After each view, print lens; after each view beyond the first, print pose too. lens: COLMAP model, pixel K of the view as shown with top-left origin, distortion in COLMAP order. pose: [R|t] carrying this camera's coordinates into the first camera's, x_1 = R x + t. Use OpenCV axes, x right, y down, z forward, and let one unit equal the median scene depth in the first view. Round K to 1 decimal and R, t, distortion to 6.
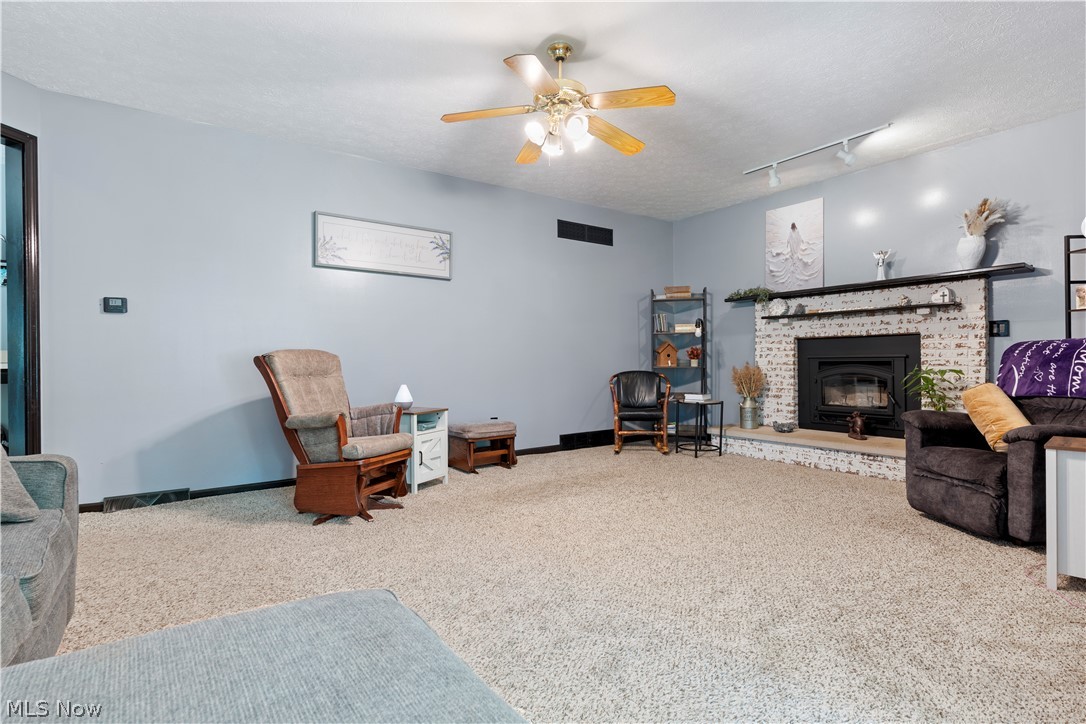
lens RADIAL K [[538.9, 0, 543.0], [0, 538.9, 362.0], [0, 0, 1]] dist [-0.001293, -0.000349]
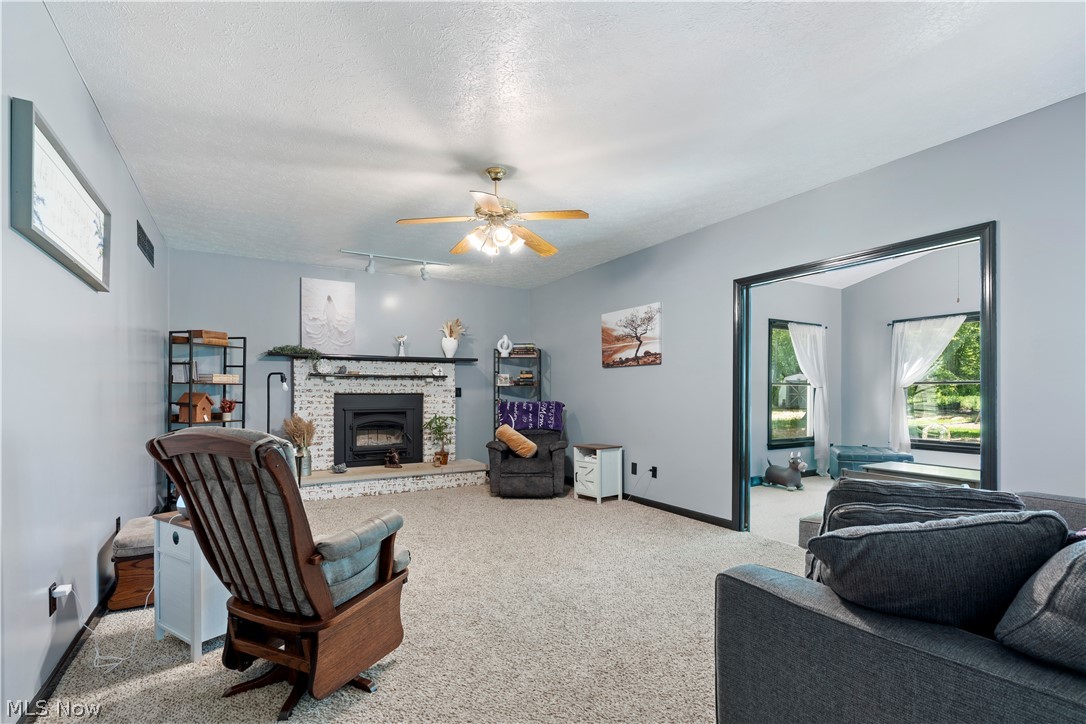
lens RADIAL K [[517.1, 0, 543.9], [0, 517.1, 394.0], [0, 0, 1]] dist [-0.001628, -0.000233]
pose [[0.075590, 0.006300, 0.997119, -0.688930], [-0.000007, 0.999980, -0.006318, -0.038274], [-0.997139, 0.000471, 0.075589, 0.487220]]
